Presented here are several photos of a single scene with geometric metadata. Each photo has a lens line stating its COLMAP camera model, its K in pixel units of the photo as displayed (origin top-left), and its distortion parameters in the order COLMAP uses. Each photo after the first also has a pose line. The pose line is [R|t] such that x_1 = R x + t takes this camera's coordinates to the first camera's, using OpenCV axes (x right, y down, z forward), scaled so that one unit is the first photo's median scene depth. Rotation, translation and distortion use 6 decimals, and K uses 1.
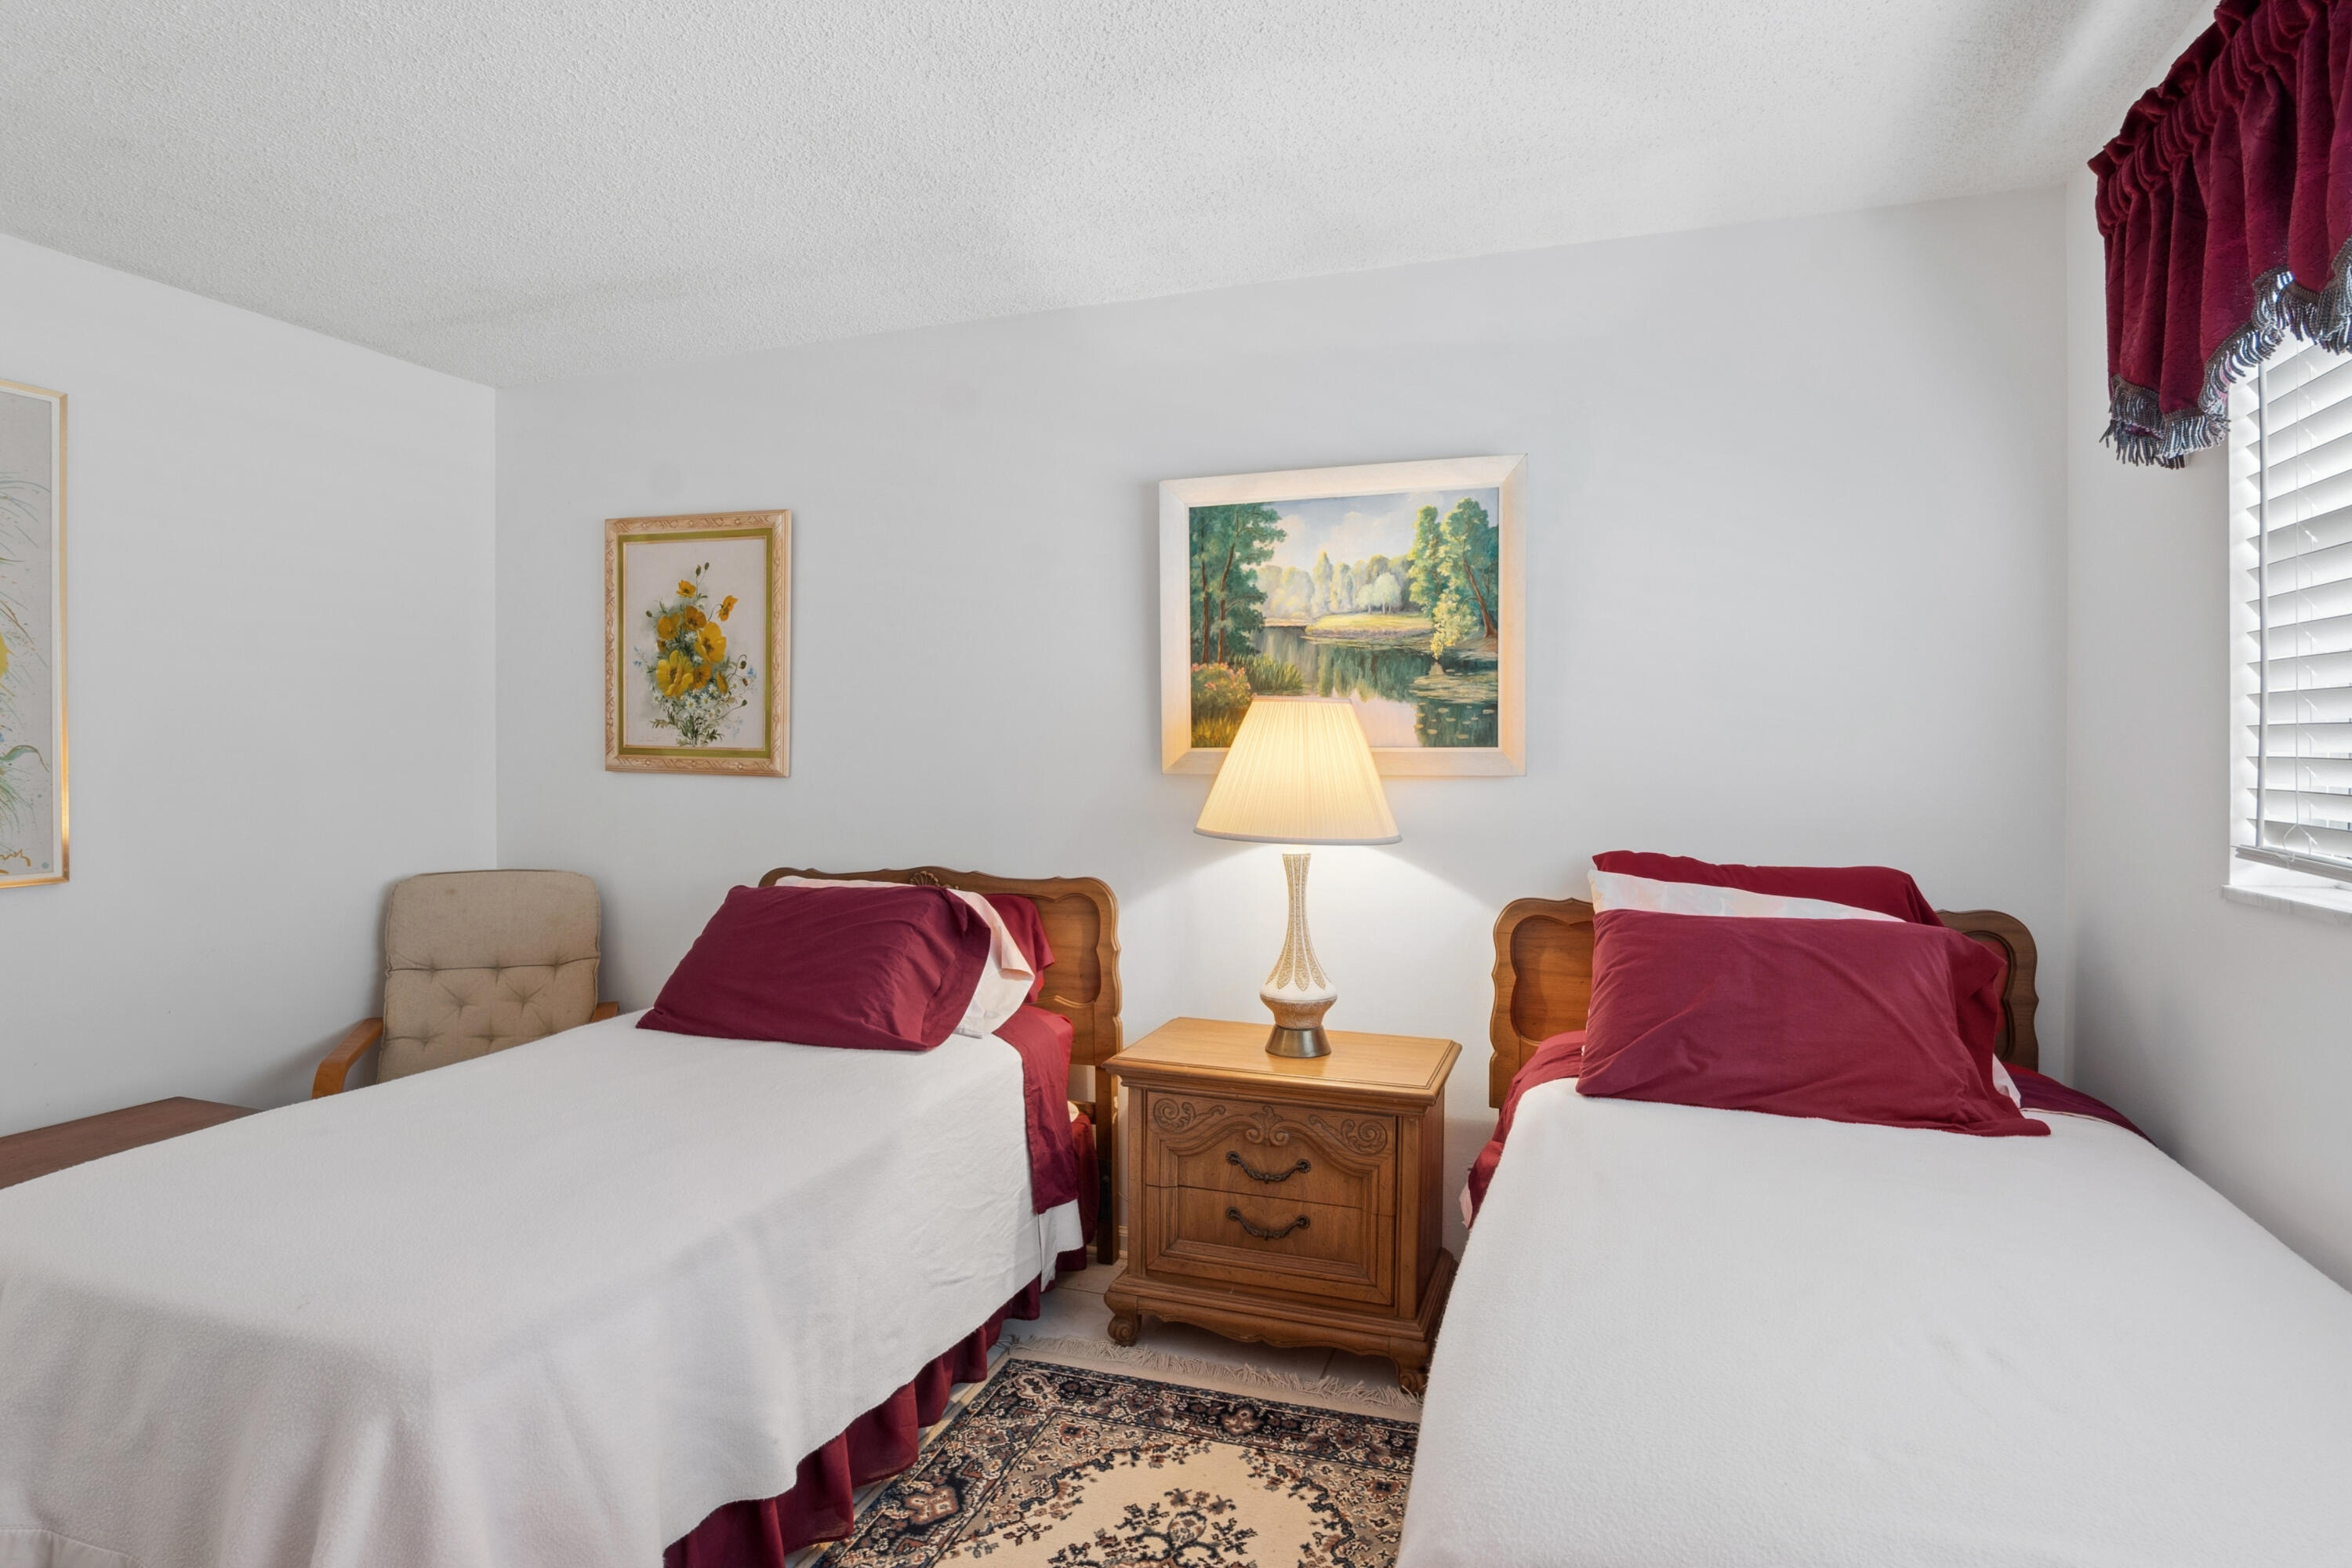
lens RADIAL K [[1253.0, 0, 1184.9], [0, 1253.0, 780.8], [0, 0, 1]] dist [-0.021004, 0.009303]
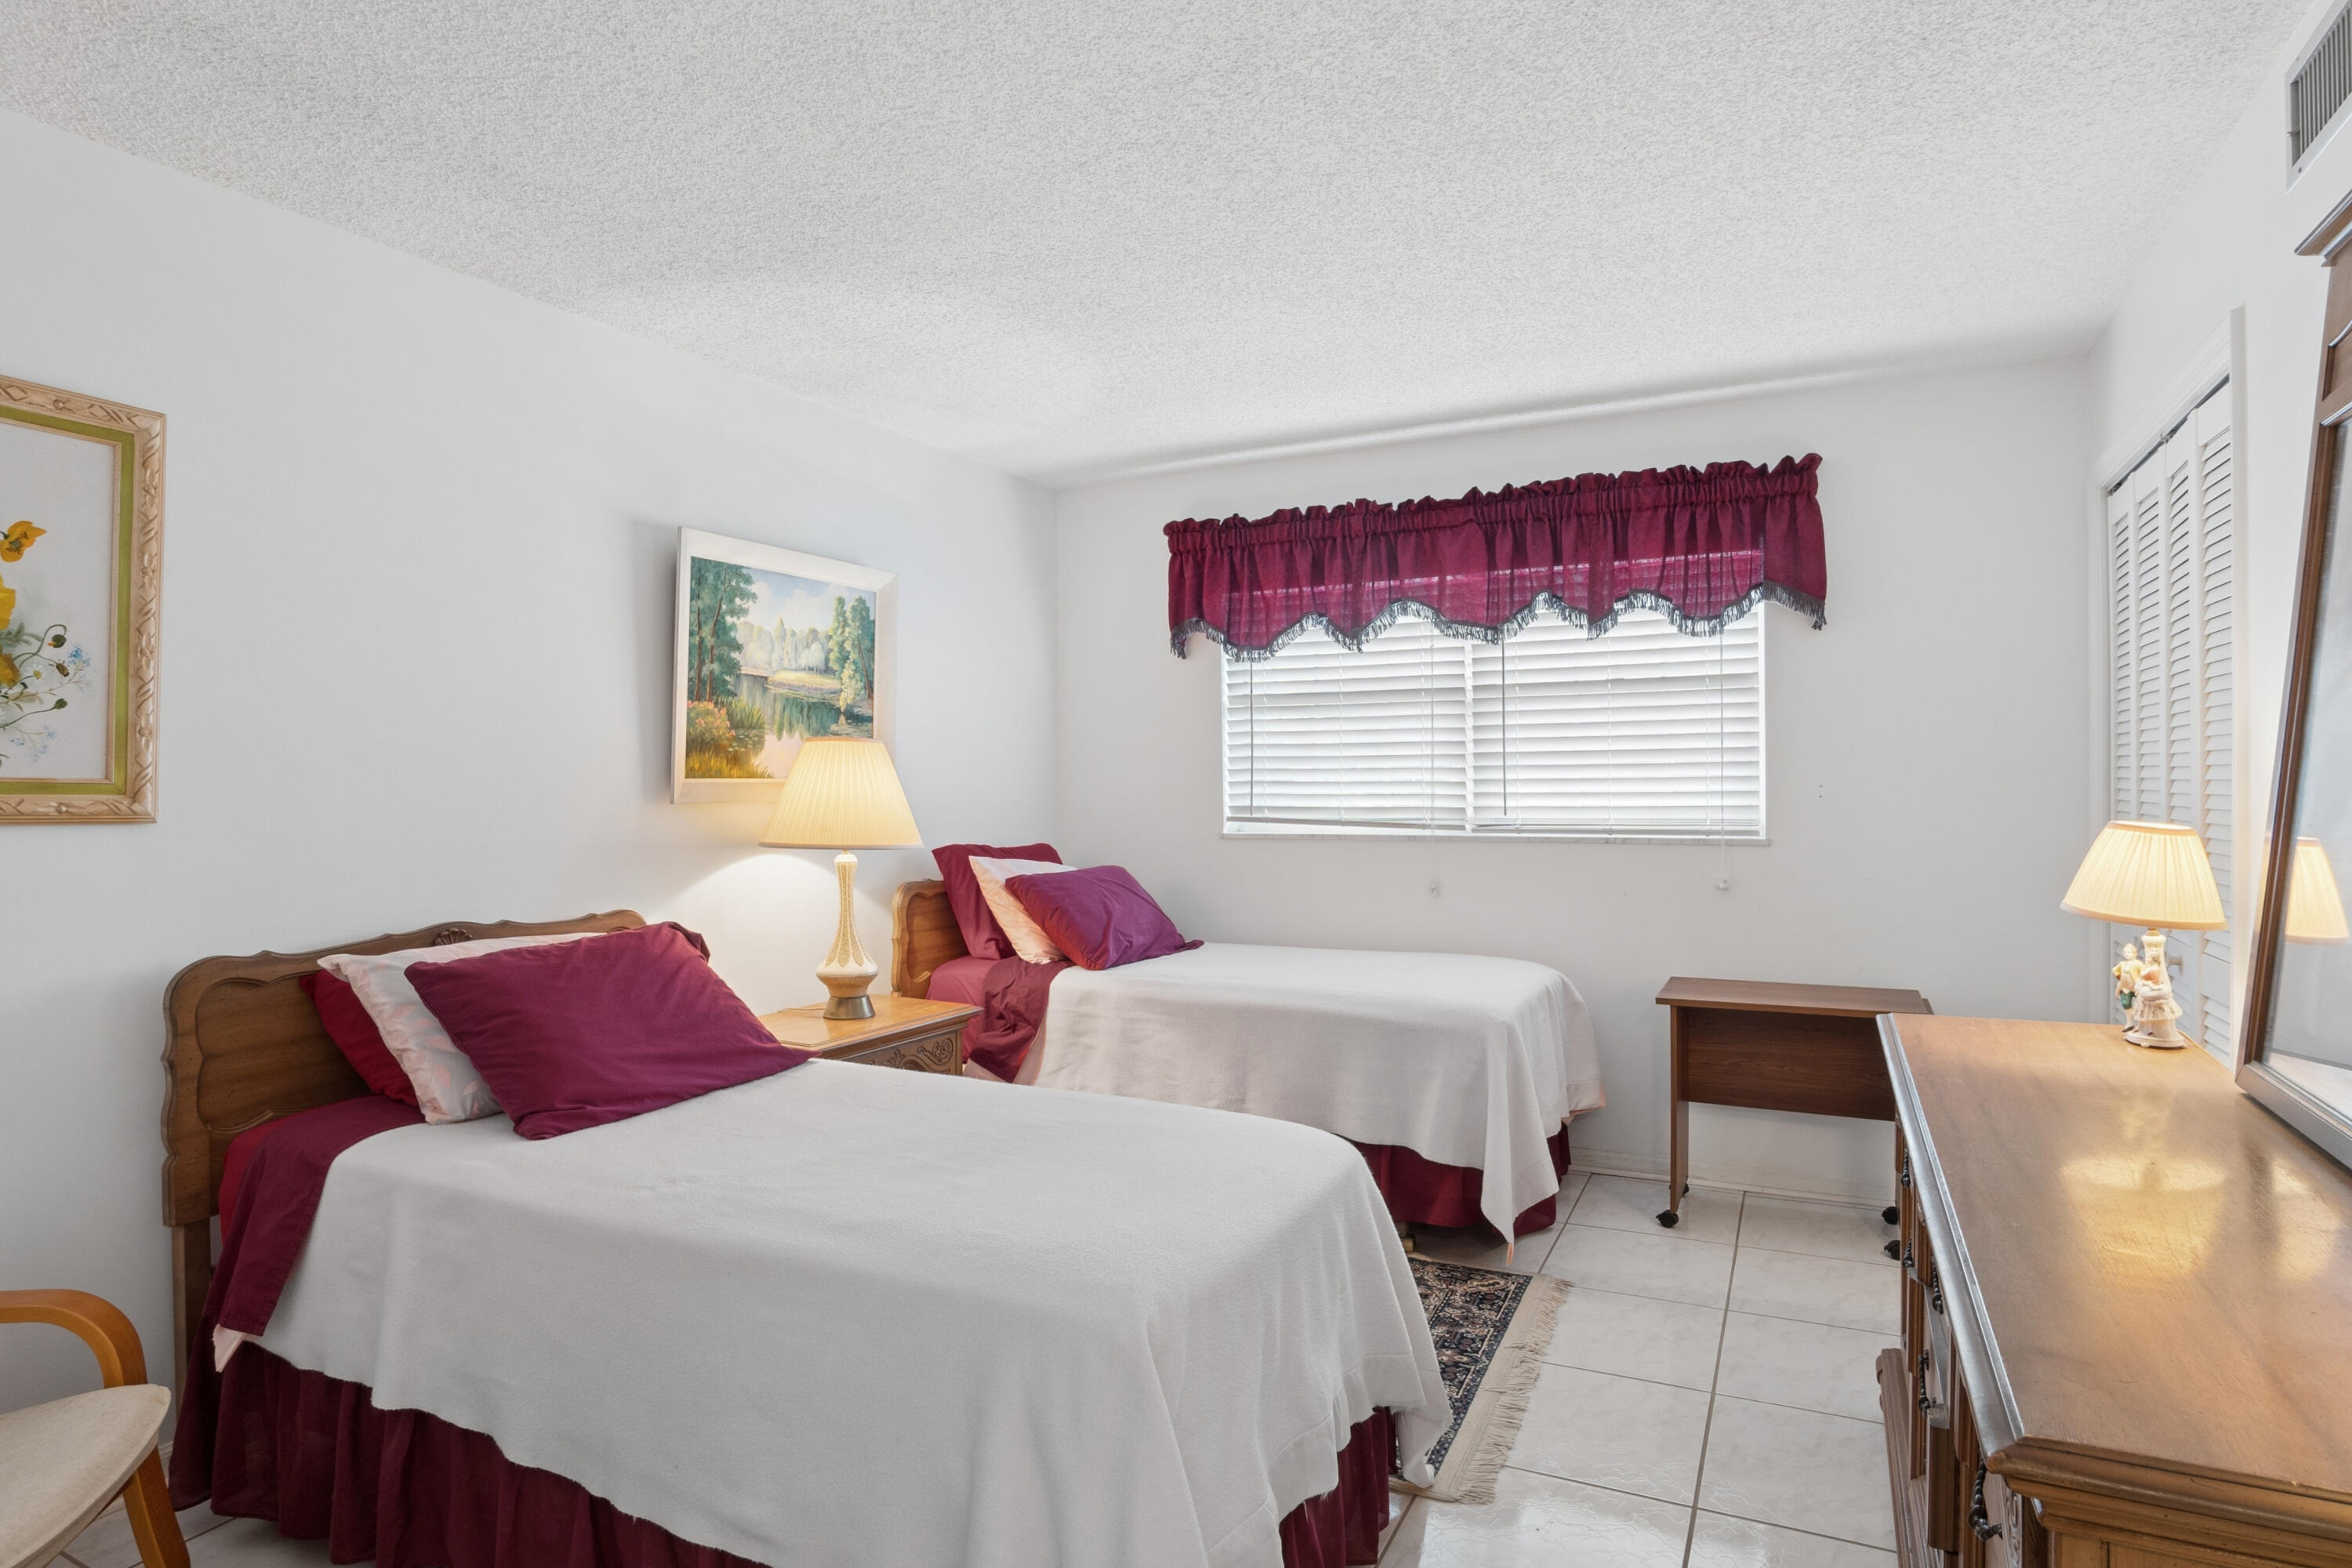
lens RADIAL K [[1253.0, 0, 1184.9], [0, 1253.0, 780.8], [0, 0, 1]] dist [-0.021004, 0.009303]
pose [[0.135427, 0.001594, 0.990786, -1.026413], [0.033980, 0.999403, -0.006253, -0.003539], [-0.990204, 0.034514, 0.135292, 0.448600]]
